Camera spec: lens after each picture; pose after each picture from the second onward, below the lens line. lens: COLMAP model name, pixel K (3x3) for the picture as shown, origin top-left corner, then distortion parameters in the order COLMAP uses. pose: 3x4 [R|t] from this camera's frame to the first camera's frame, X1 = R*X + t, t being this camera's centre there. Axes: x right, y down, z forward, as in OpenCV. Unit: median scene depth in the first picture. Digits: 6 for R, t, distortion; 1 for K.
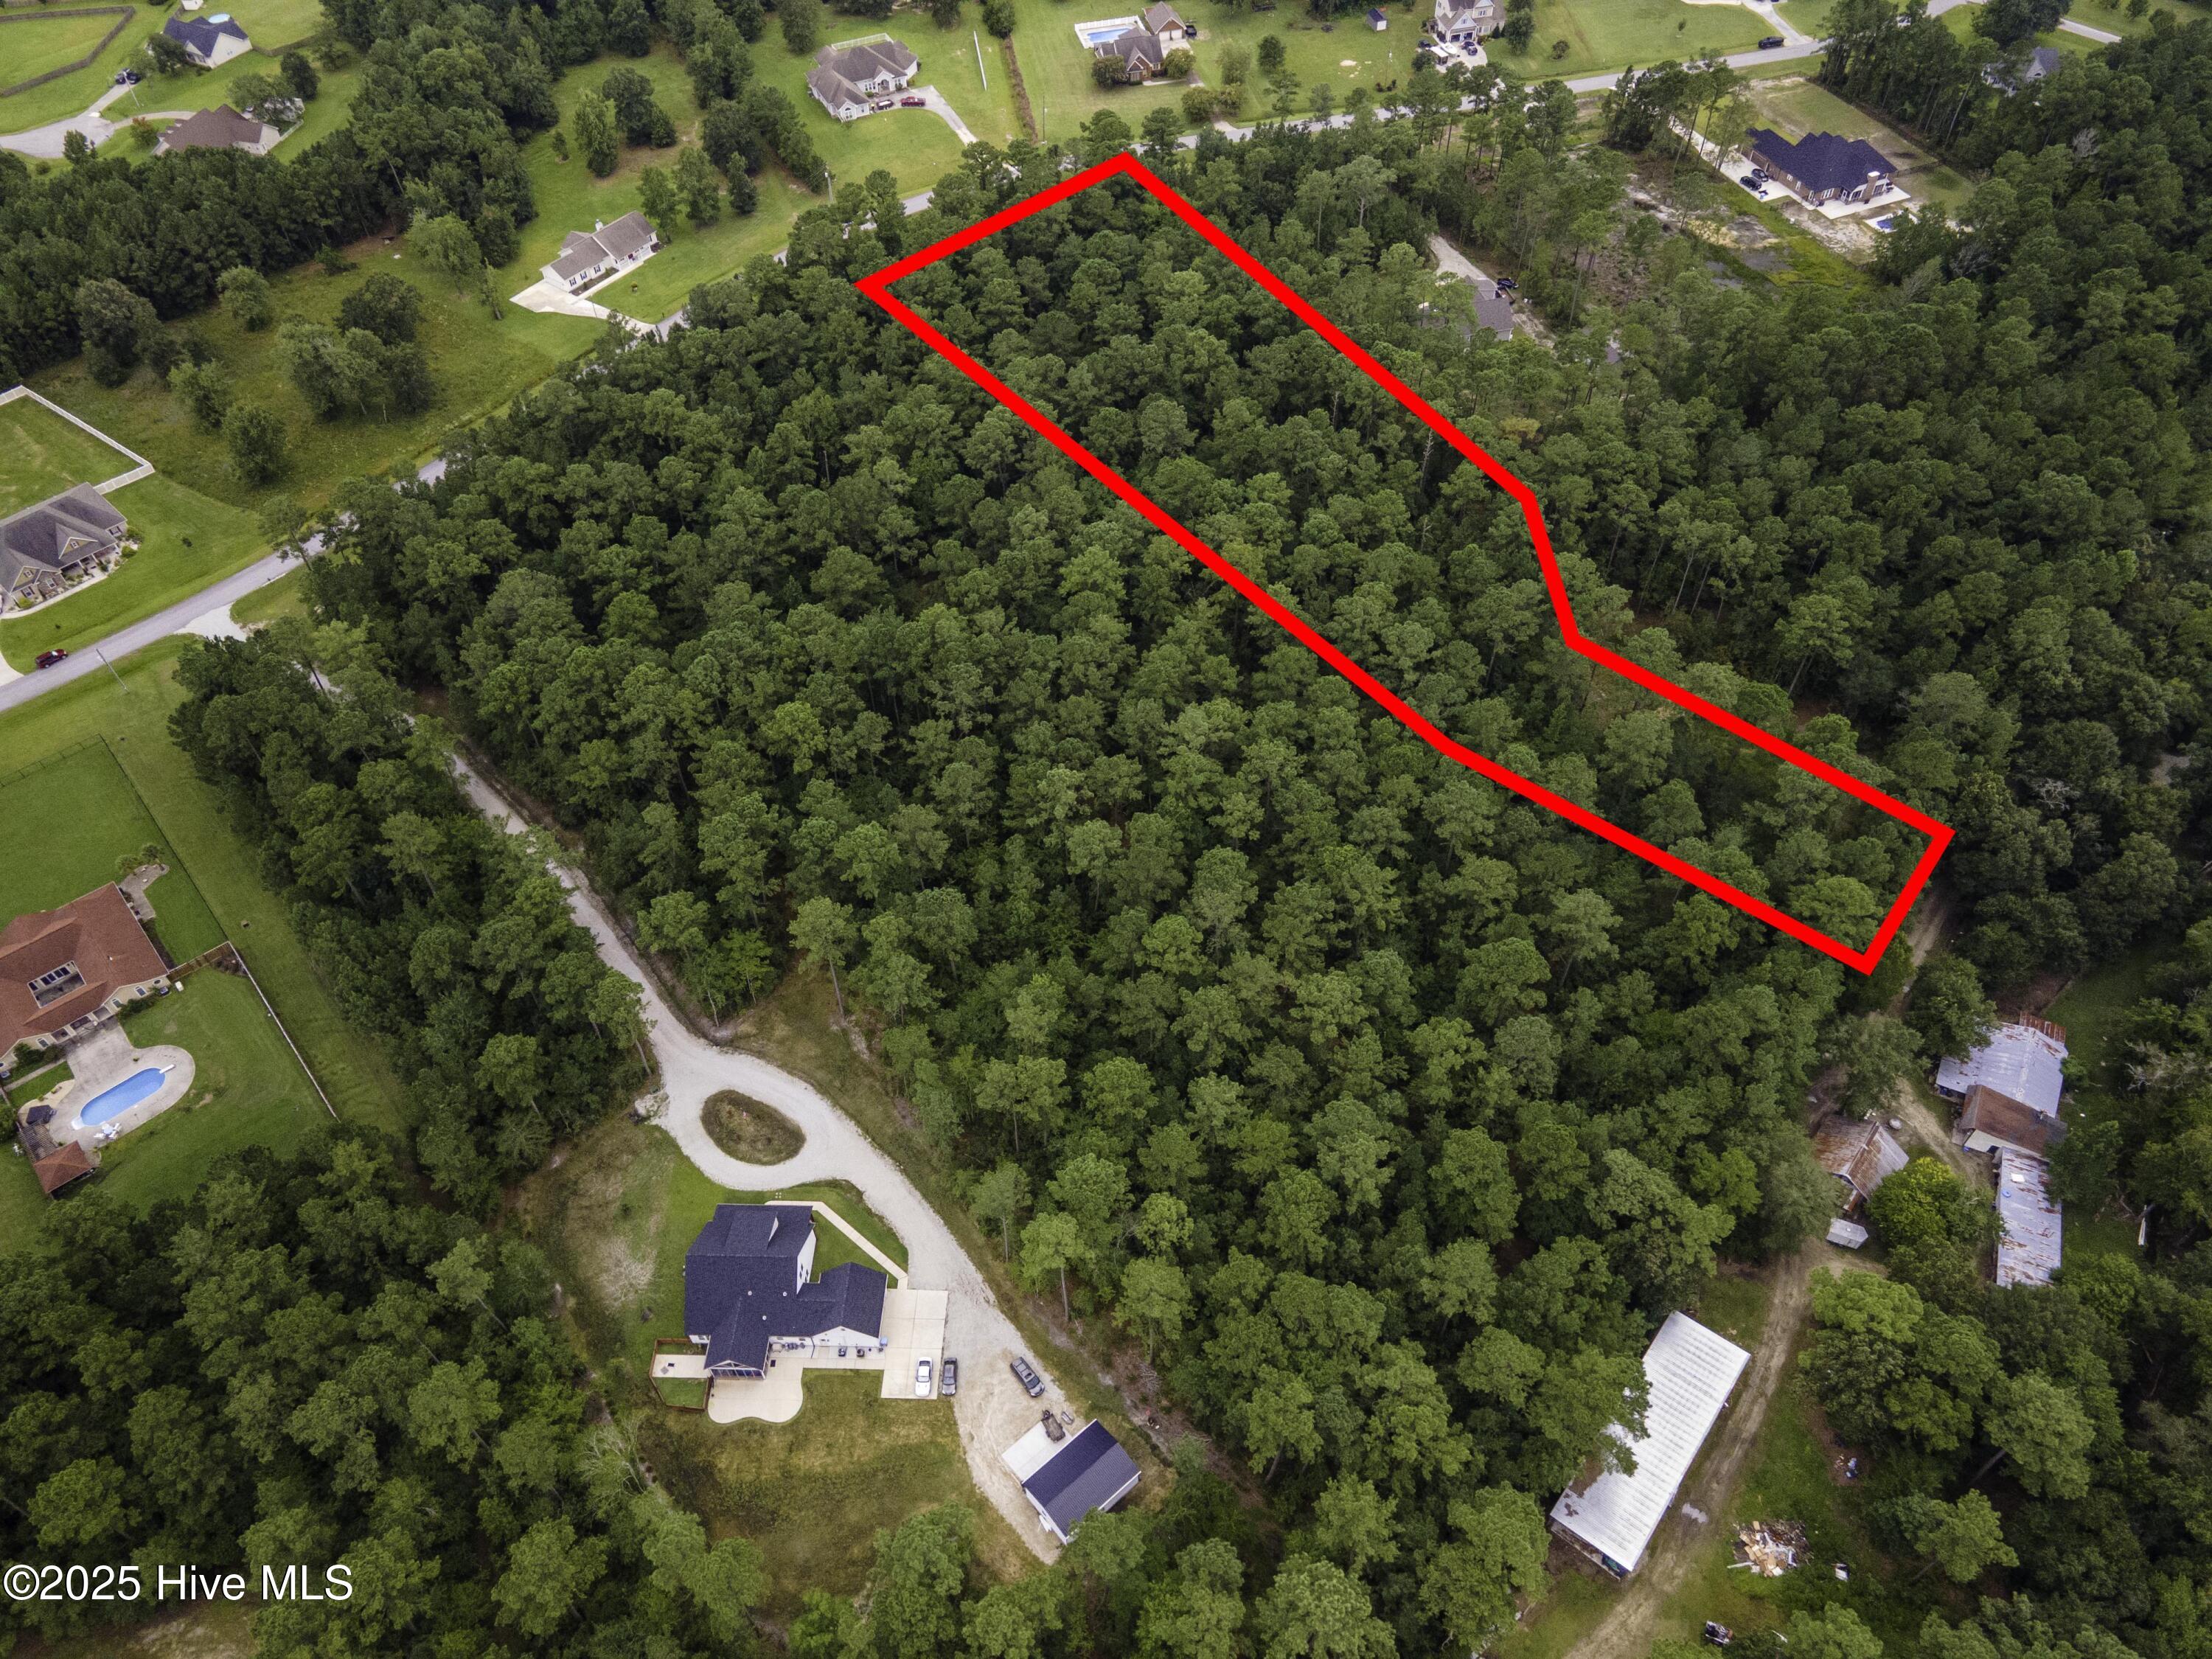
lens RADIAL K [[1623.4, 0, 1106.0], [0, 1623.4, 829.5], [0, 0, 1]] dist [0.042423, 0.015412]
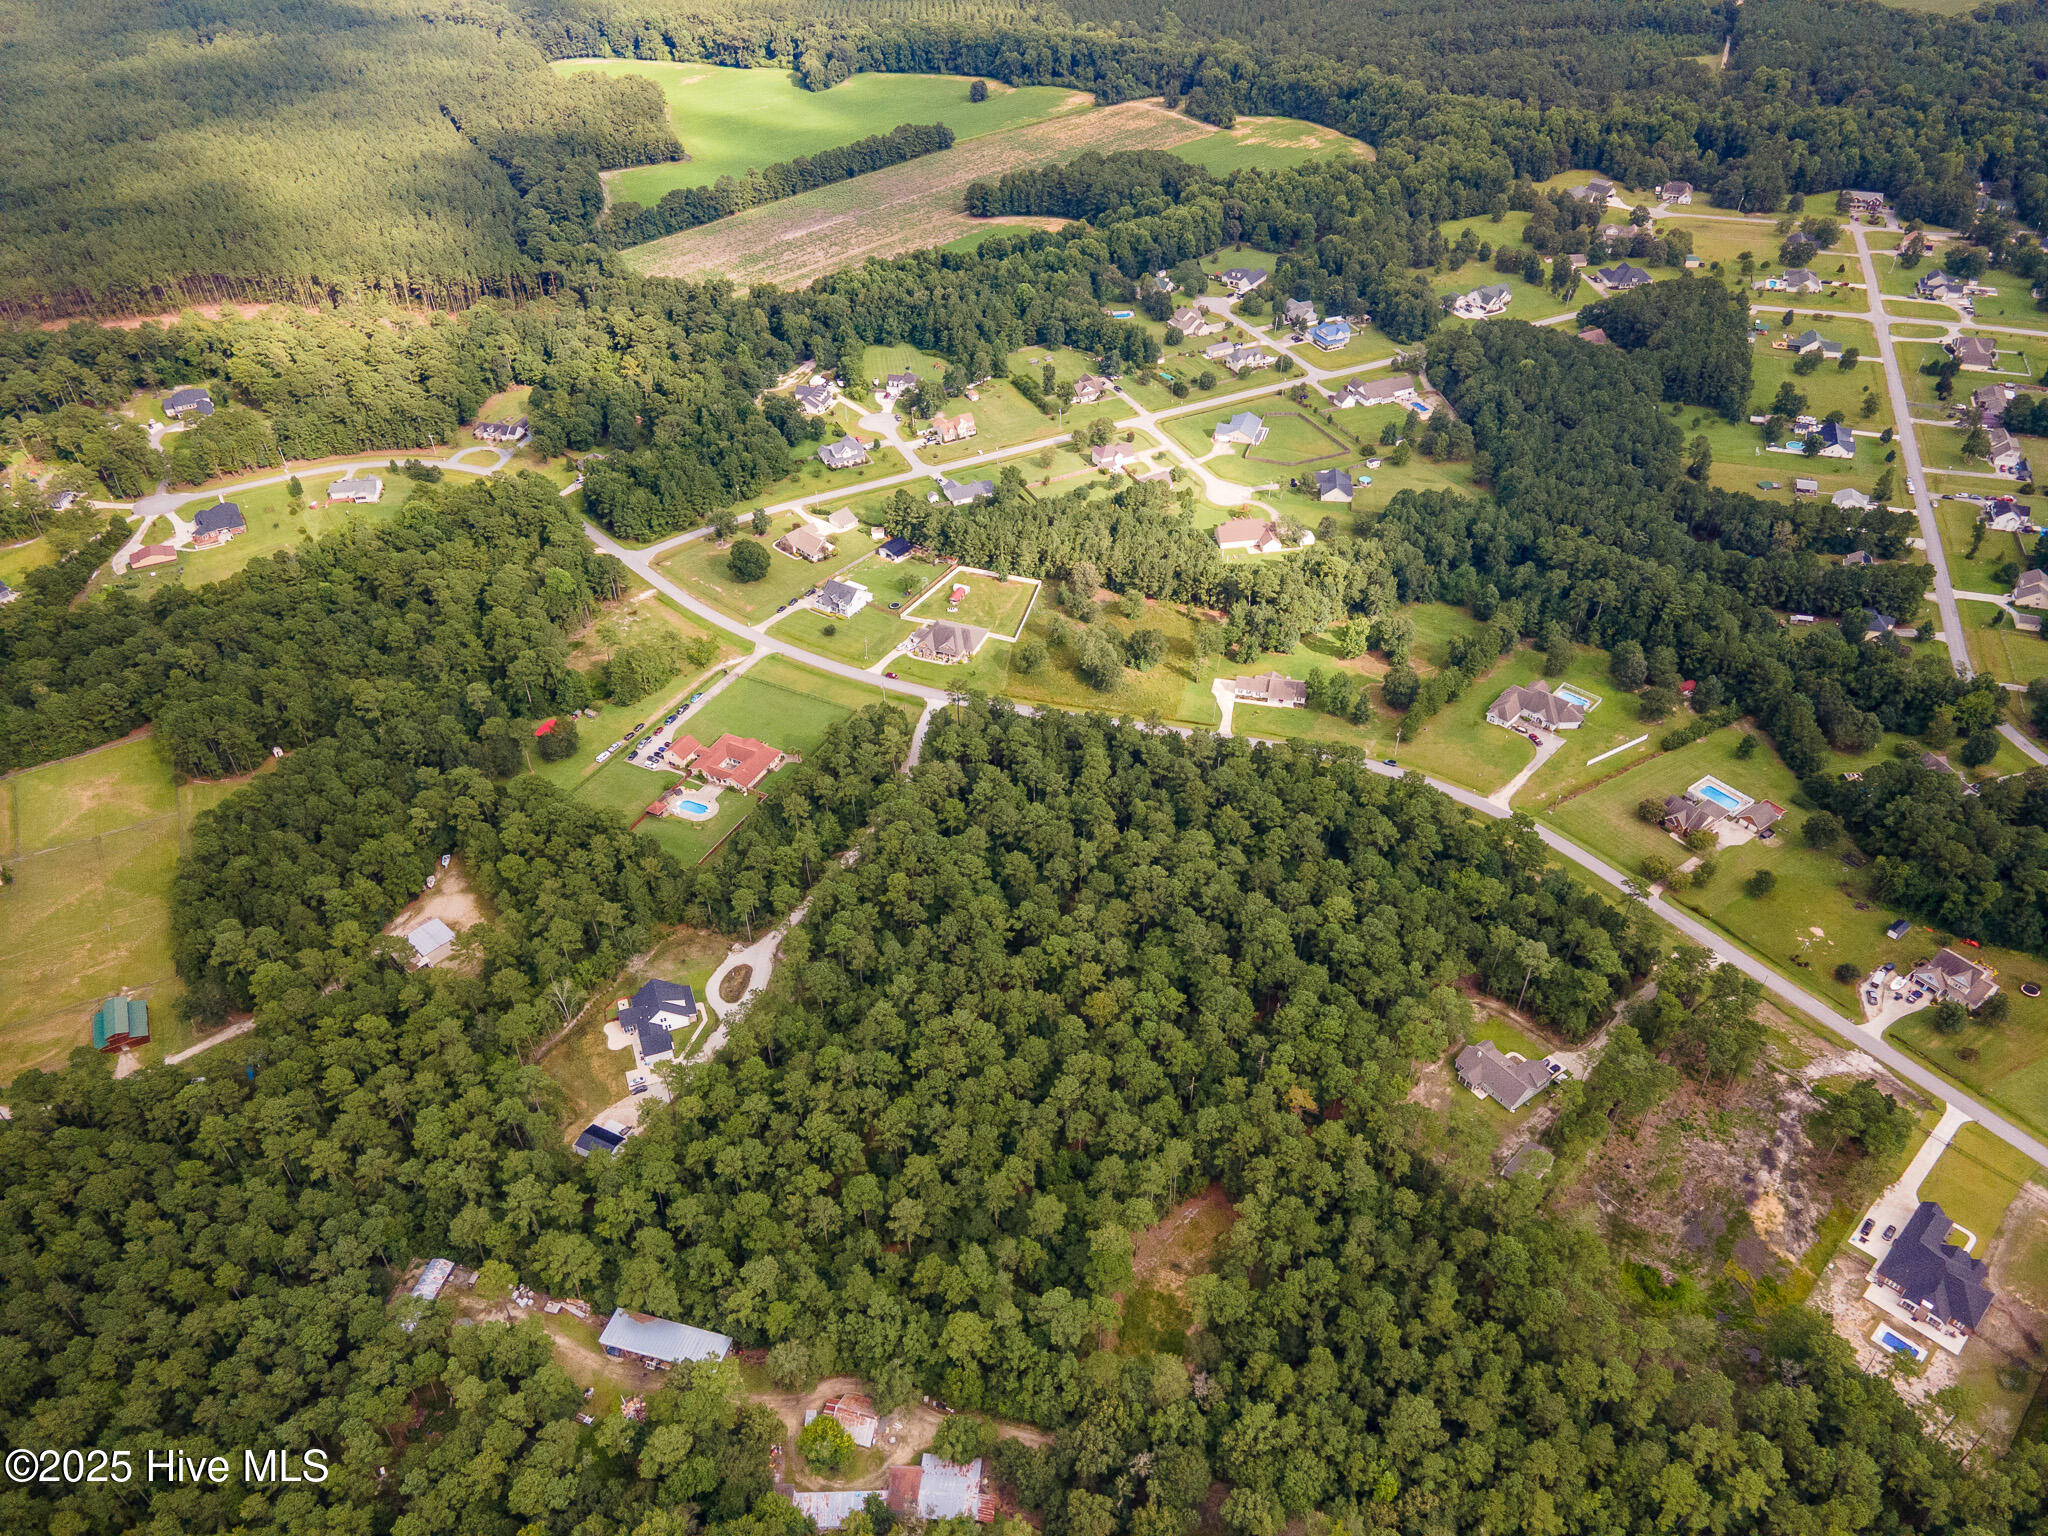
lens RADIAL K [[1503.0, 0, 1024.0], [0, 1503.0, 768.0], [0, 0, 1]] dist [0.042423, 0.015412]
pose [[0.384569, 0.593251, -0.707220, 1.179424], [-0.695316, 0.690088, 0.200785, -0.686623], [0.607160, 0.414525, 0.677883, -0.273148]]
